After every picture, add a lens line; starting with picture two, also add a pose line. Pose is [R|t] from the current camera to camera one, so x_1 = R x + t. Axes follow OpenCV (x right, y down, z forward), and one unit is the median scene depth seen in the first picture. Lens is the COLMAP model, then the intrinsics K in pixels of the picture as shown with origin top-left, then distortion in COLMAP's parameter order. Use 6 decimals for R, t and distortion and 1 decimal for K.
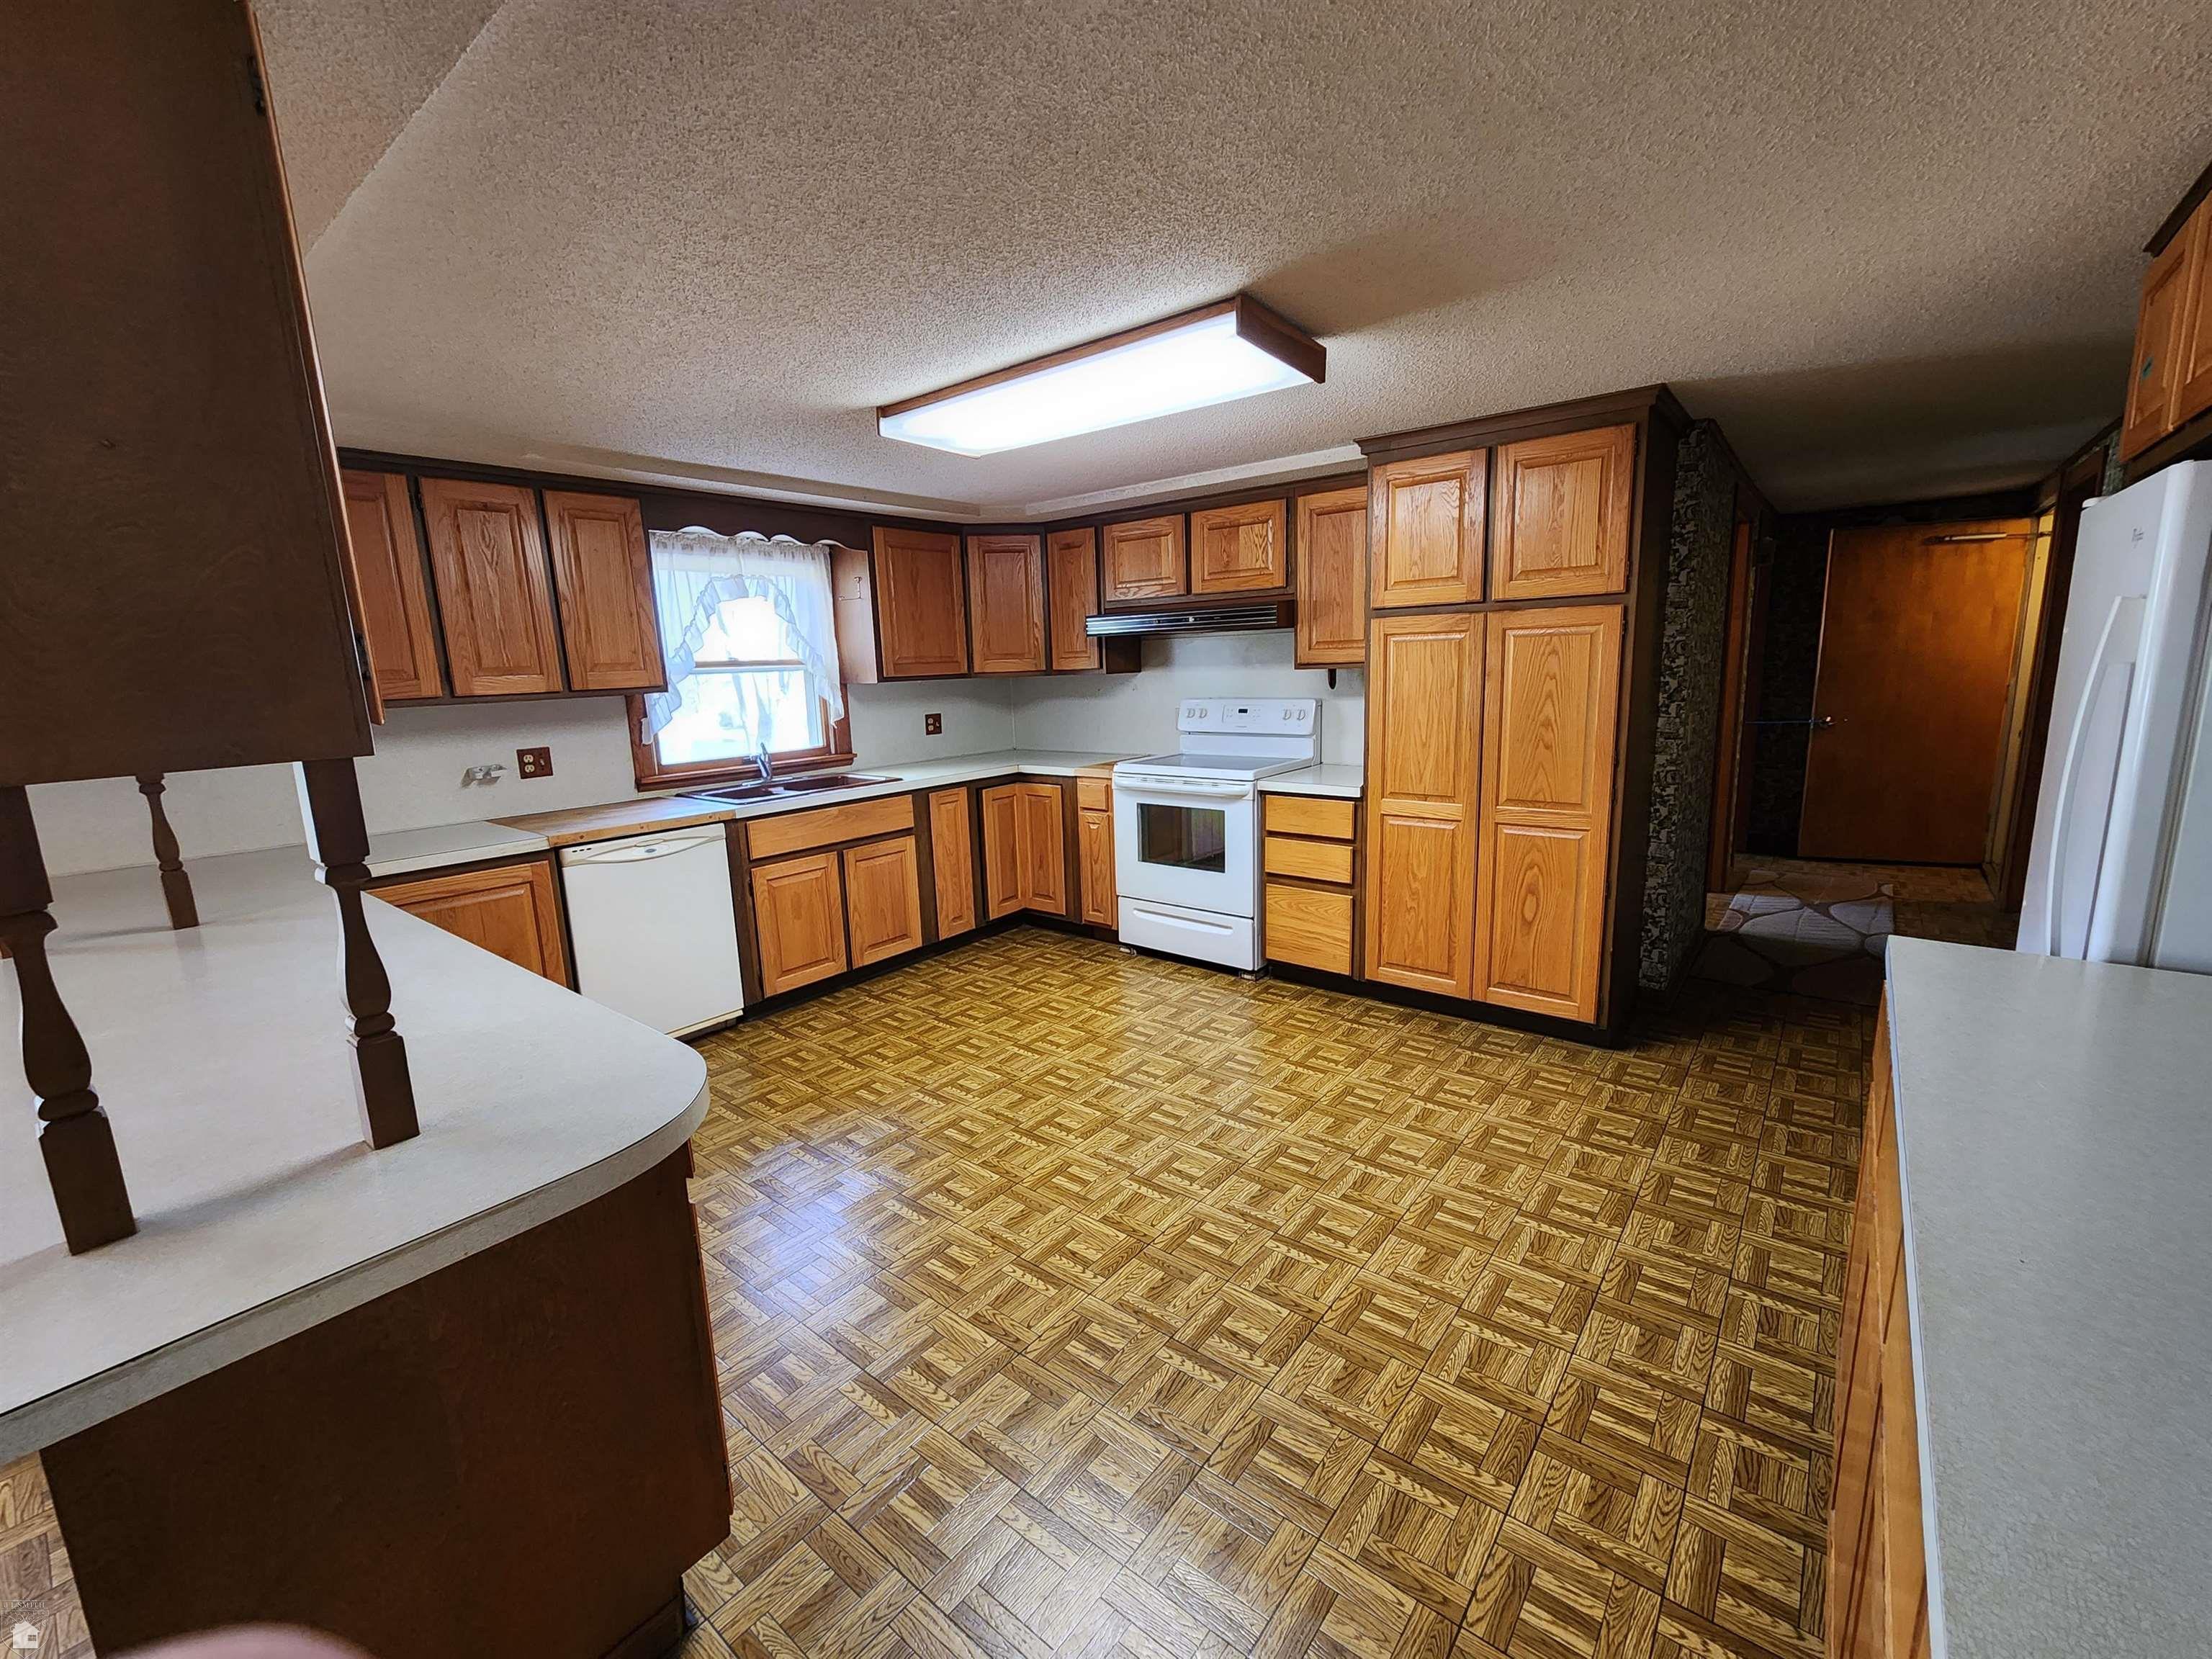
lens RADIAL K [[915.2, 0, 1106.0], [0, 915.2, 829.5], [0, 0, 1]] dist [0.001666, 0.001159]
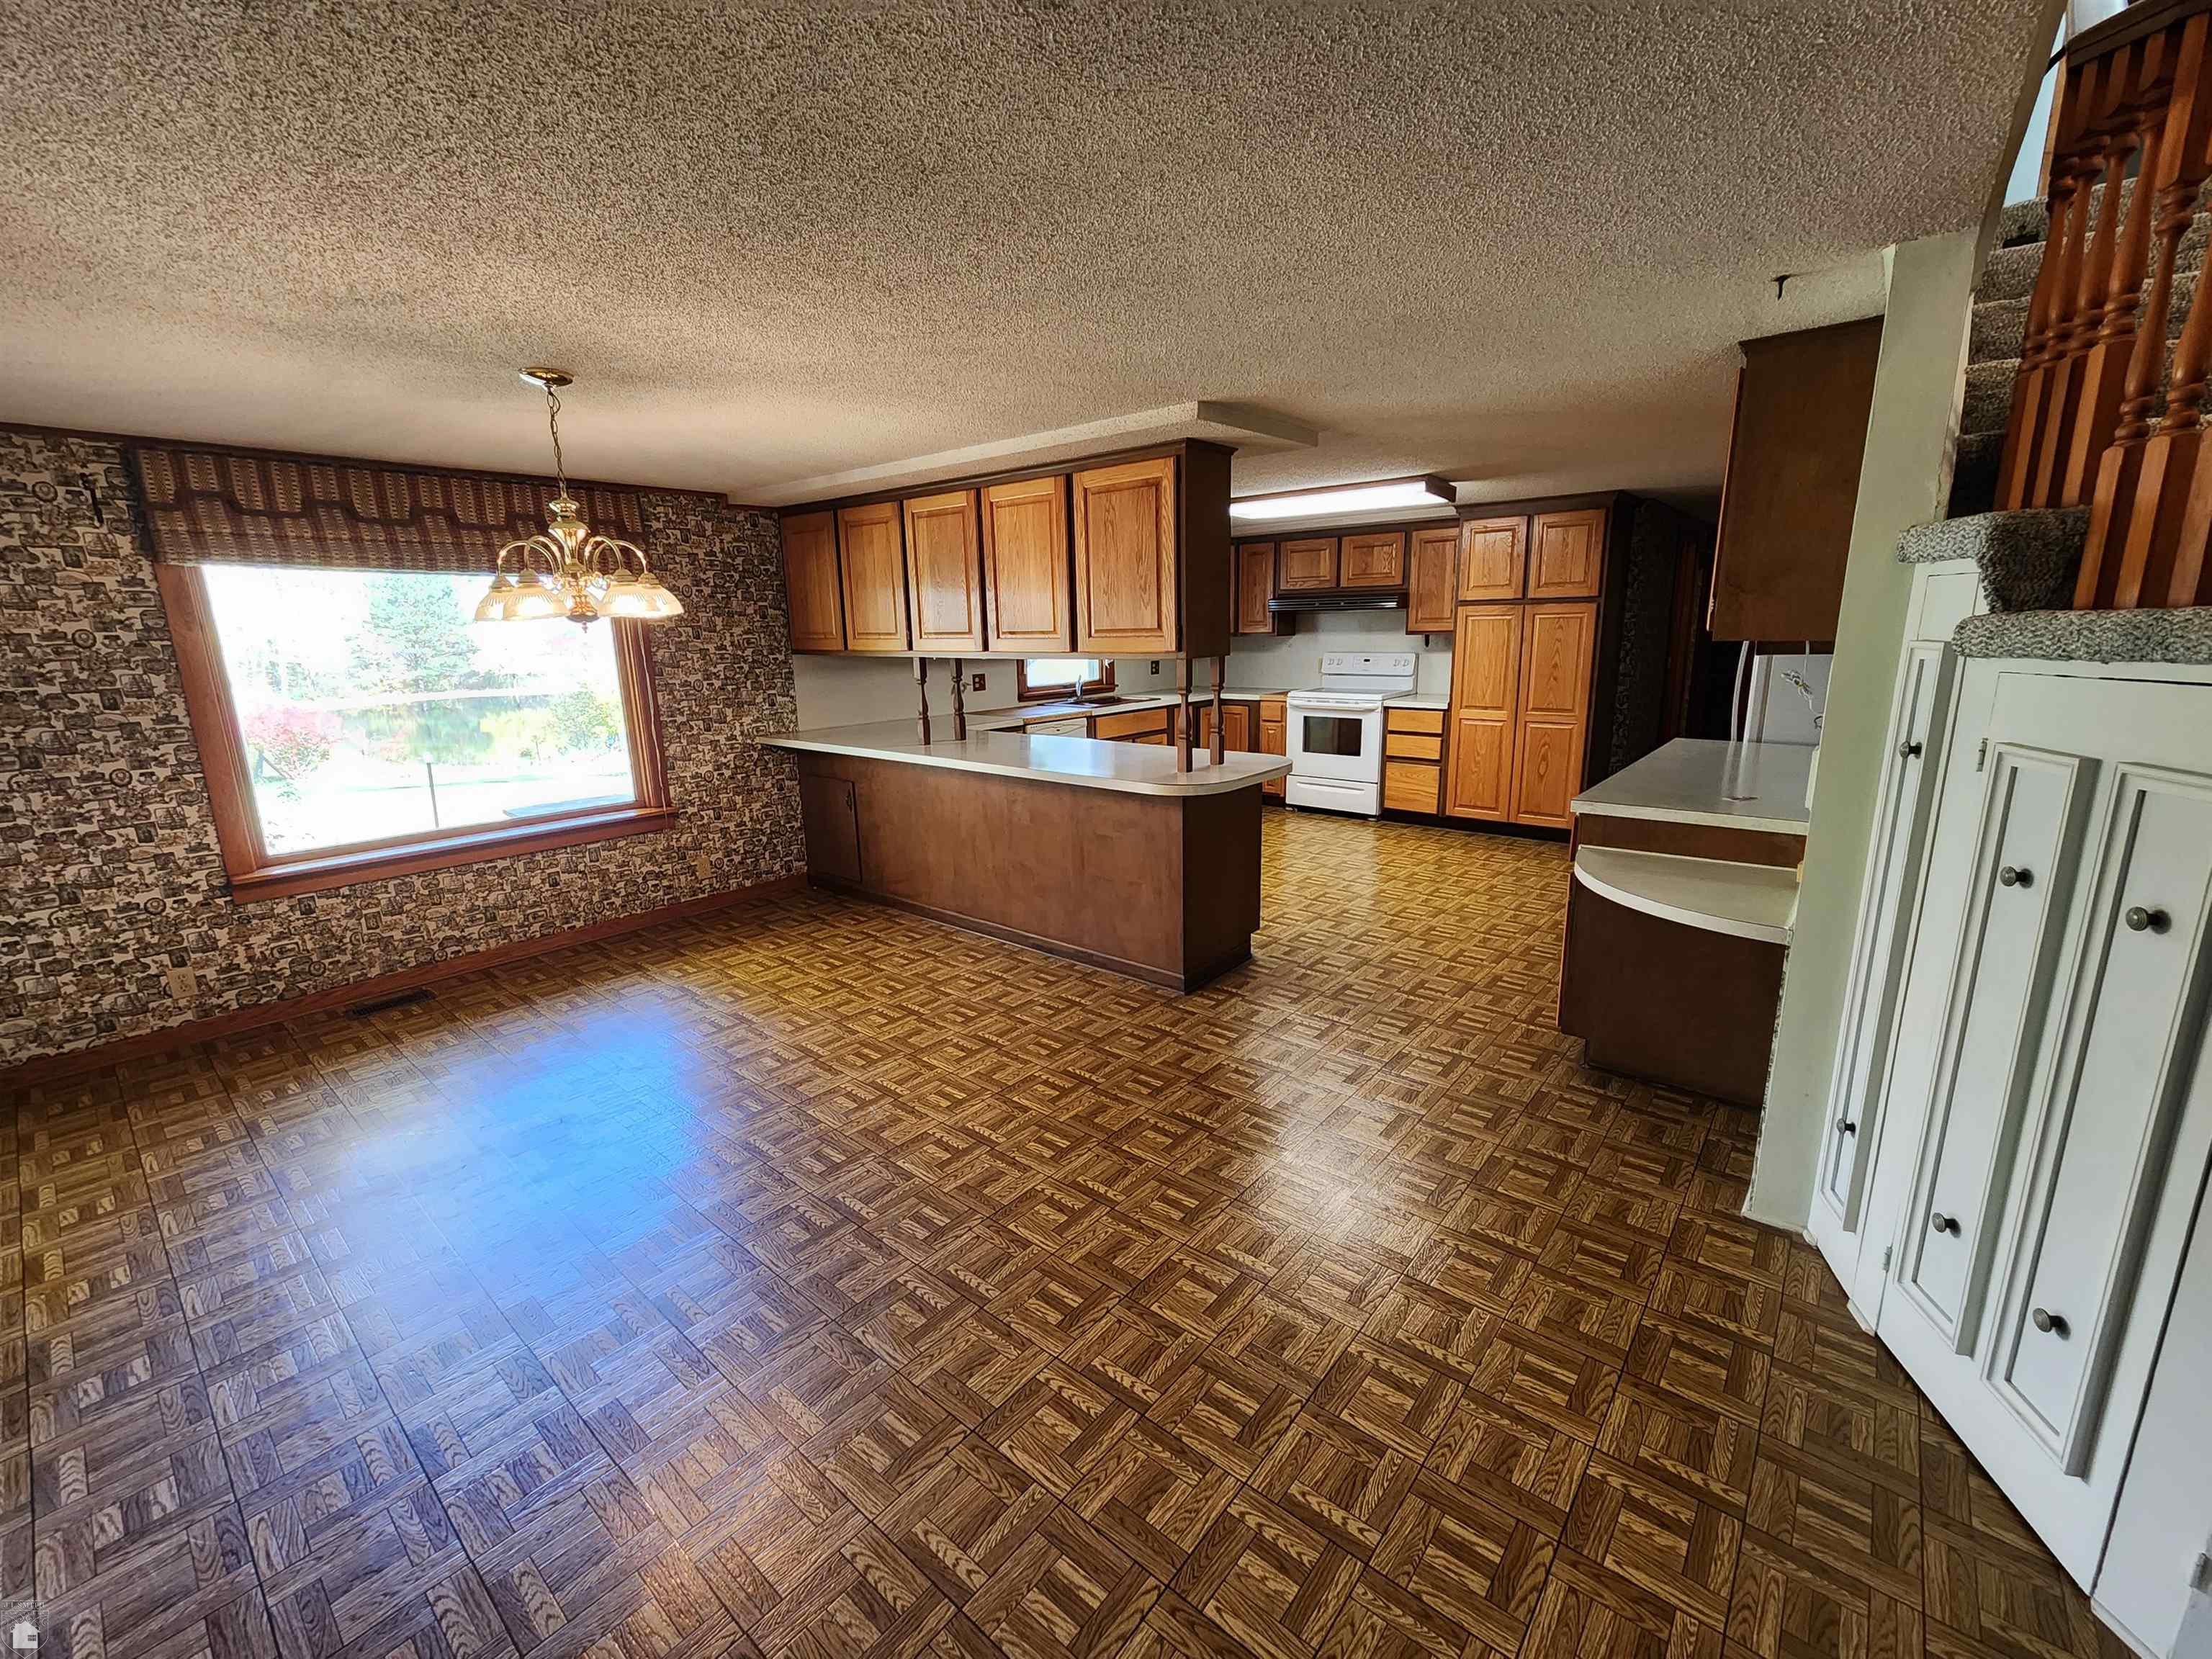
lens RADIAL K [[915.2, 0, 1106.0], [0, 915.2, 829.5], [0, 0, 1]] dist [0.001666, 0.001159]
pose [[0.999702, 0.017148, -0.017366, -0.290844], [-0.016446, 0.999073, 0.039785, 0.116488], [0.018032, -0.039488, 0.999057, -0.657260]]
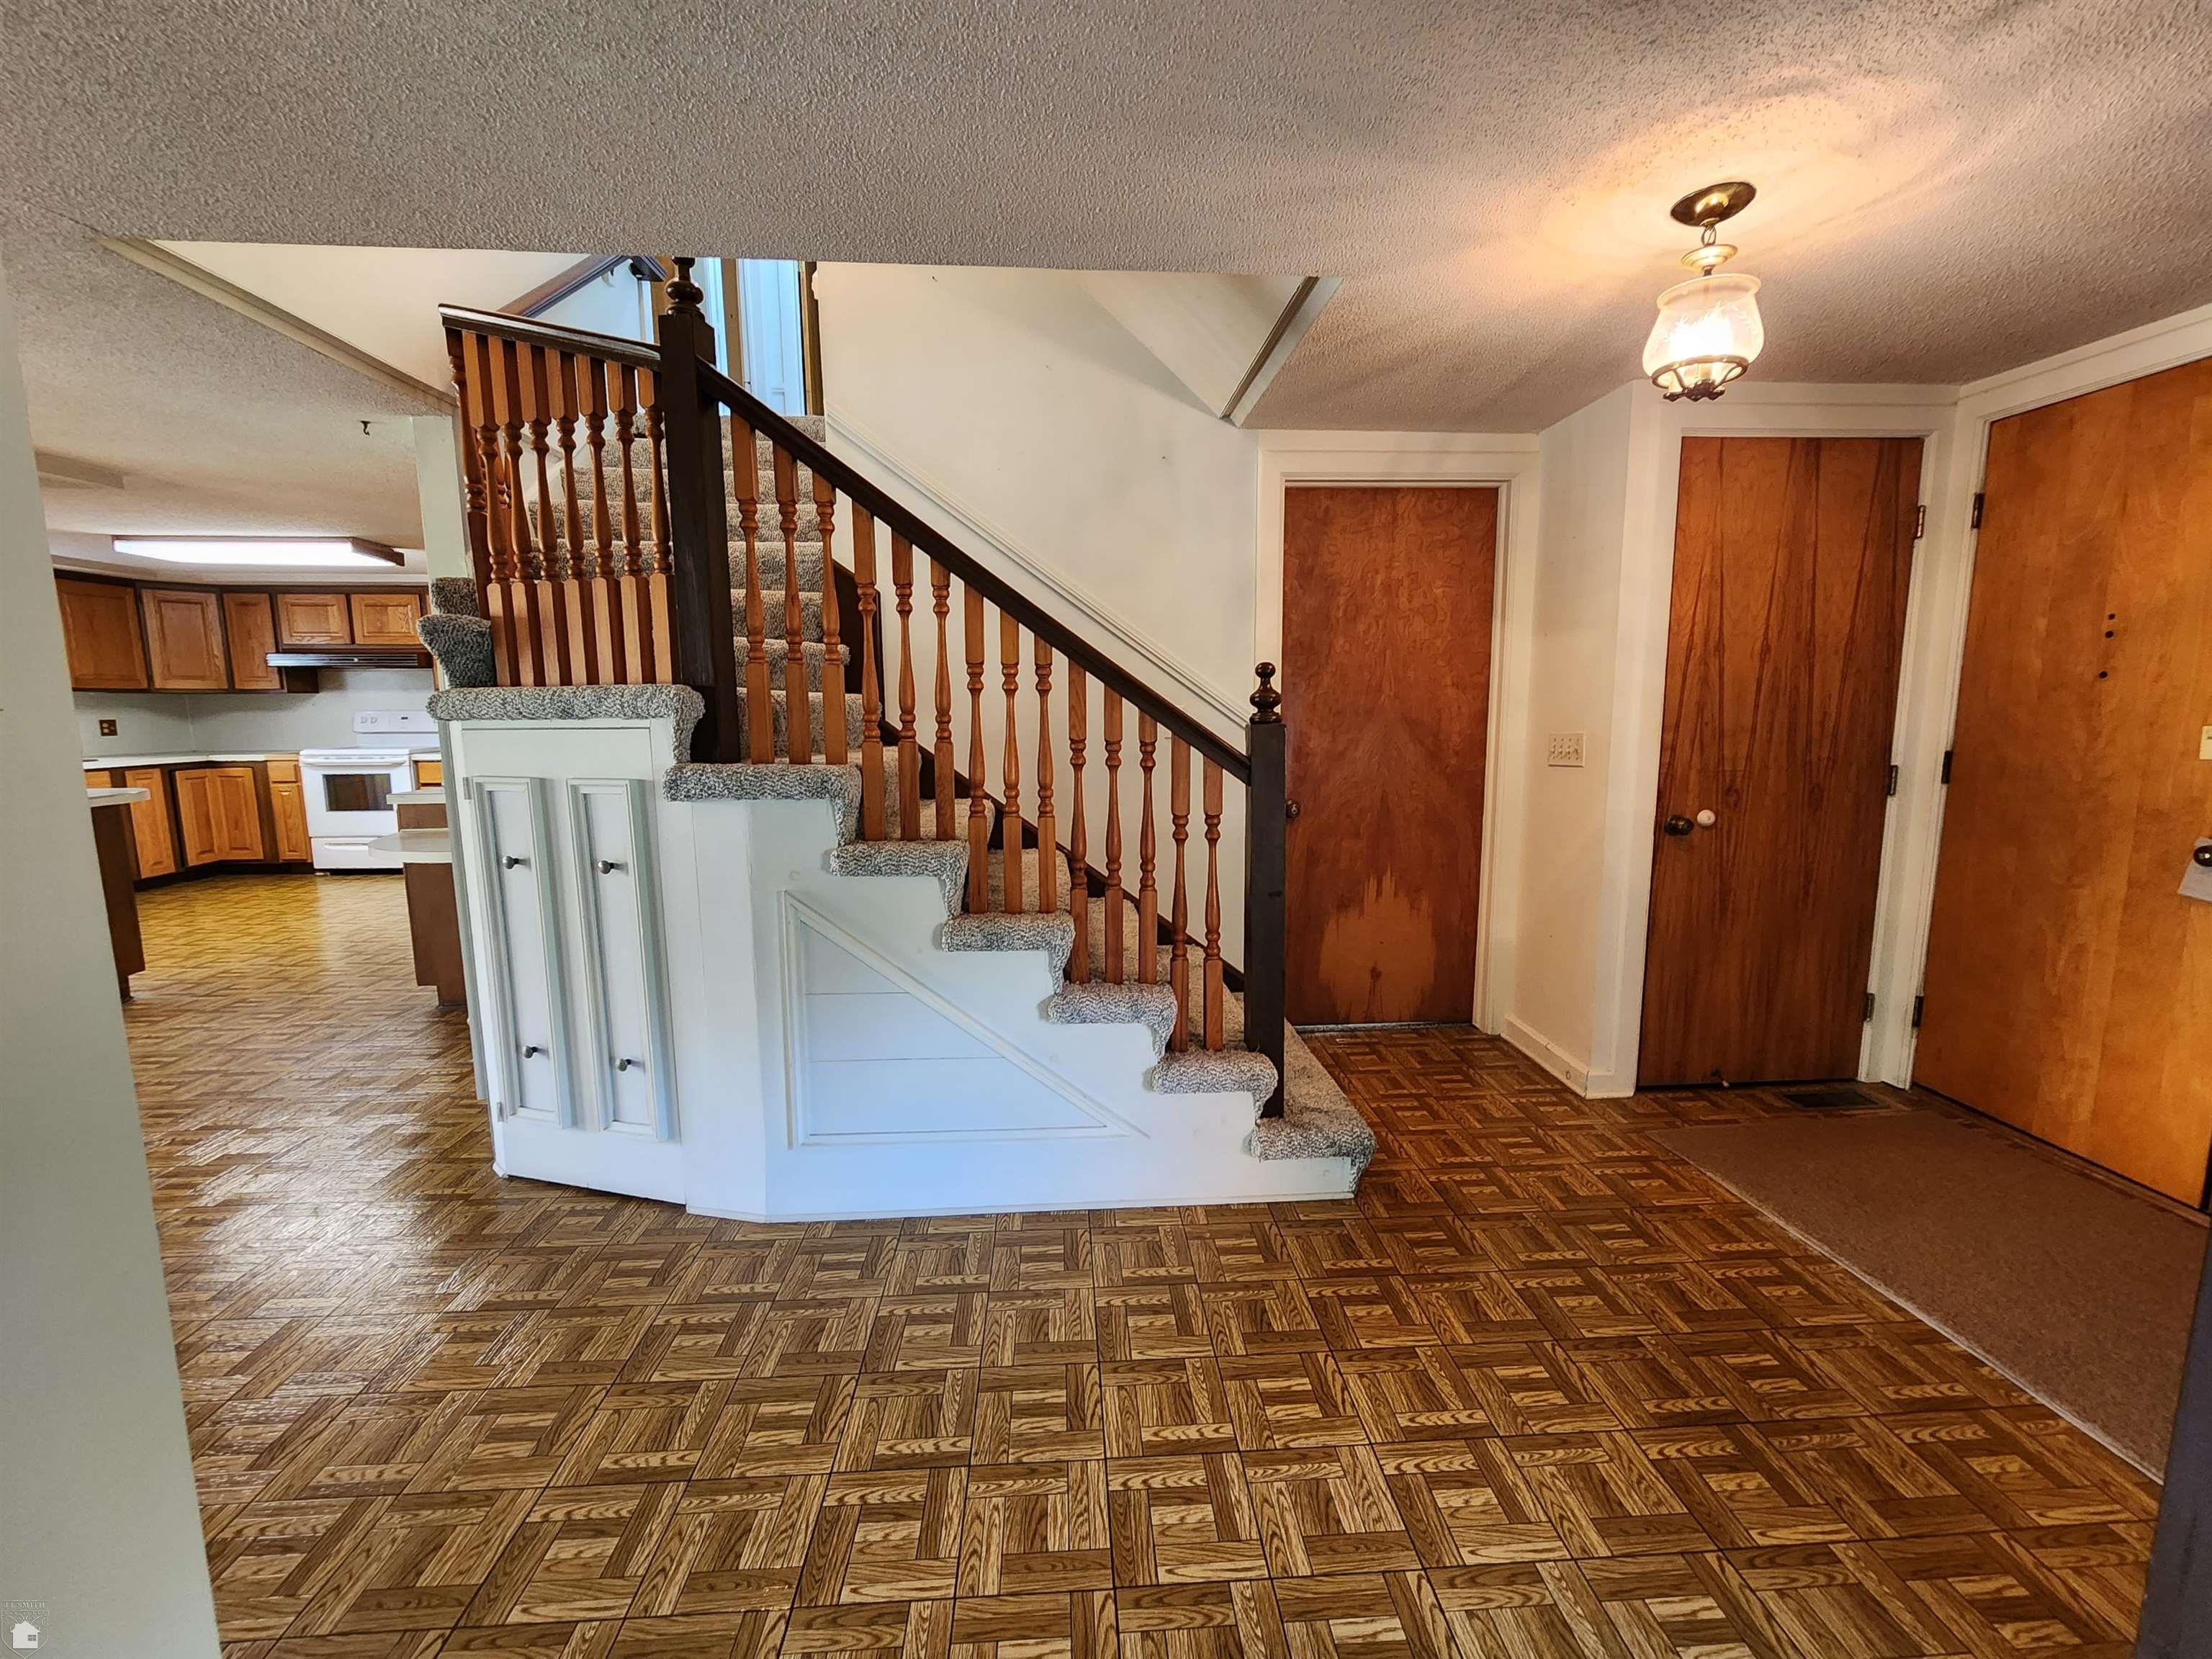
lens RADIAL K [[915.2, 0, 1106.0], [0, 915.2, 829.5], [0, 0, 1]] dist [0.001666, 0.001159]
pose [[0.740092, -0.062454, 0.669599, -0.029846], [0.101870, 0.994600, -0.019827, 0.235996], [-0.664745, 0.082886, 0.742458, -1.058256]]
